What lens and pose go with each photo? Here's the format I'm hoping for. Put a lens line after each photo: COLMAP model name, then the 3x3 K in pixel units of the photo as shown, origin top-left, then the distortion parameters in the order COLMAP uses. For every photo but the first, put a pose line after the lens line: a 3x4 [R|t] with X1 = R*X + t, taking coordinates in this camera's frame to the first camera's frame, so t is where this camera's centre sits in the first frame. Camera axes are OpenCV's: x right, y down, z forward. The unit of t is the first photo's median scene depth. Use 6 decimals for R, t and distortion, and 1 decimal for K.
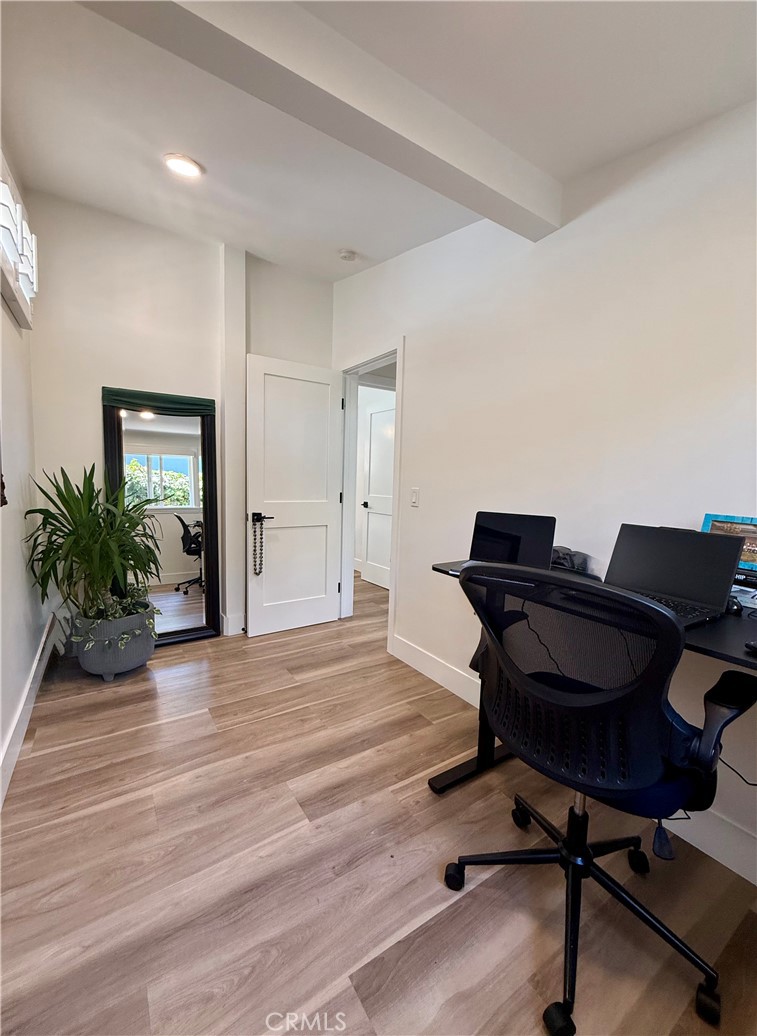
lens RADIAL K [[411.6, 0, 374.1], [0, 411.6, 514.9], [0, 0, 1]] dist [0.001662, 0.000285]
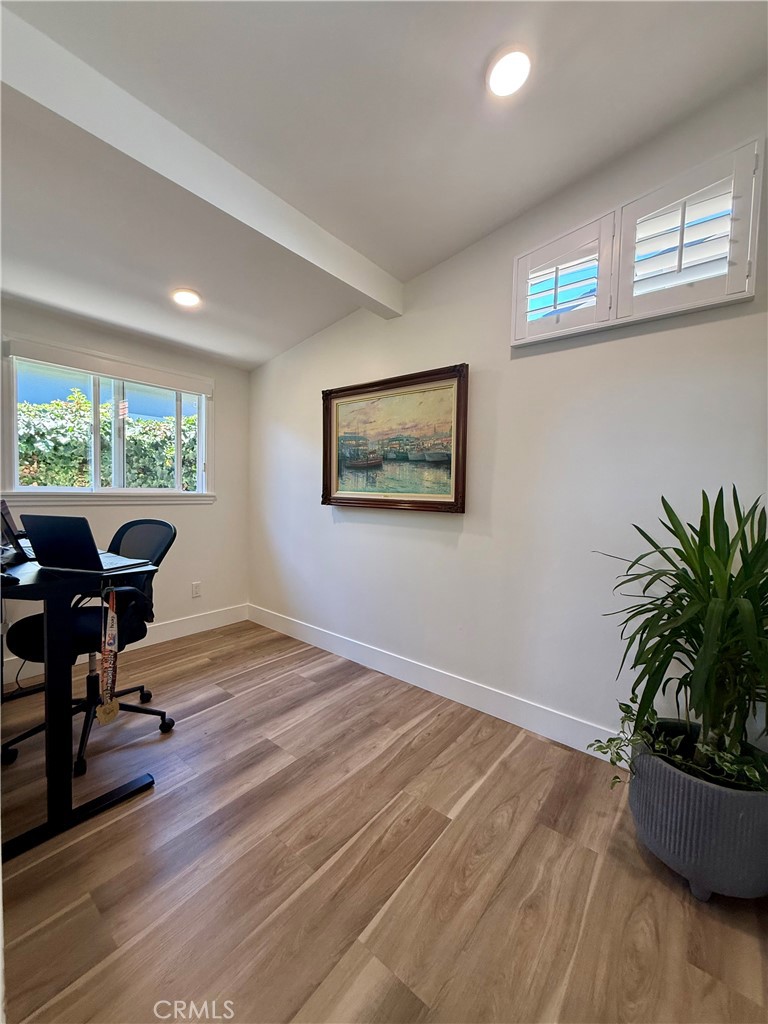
lens RADIAL K [[406.9, 0, 382.2], [0, 406.9, 508.2], [0, 0, 1]] dist [0.001662, 0.000285]
pose [[-0.952570, -0.039557, -0.301737, -0.071933], [-0.079487, 0.989437, 0.121224, -0.176154], [0.293755, 0.139459, -0.945653, 1.999071]]
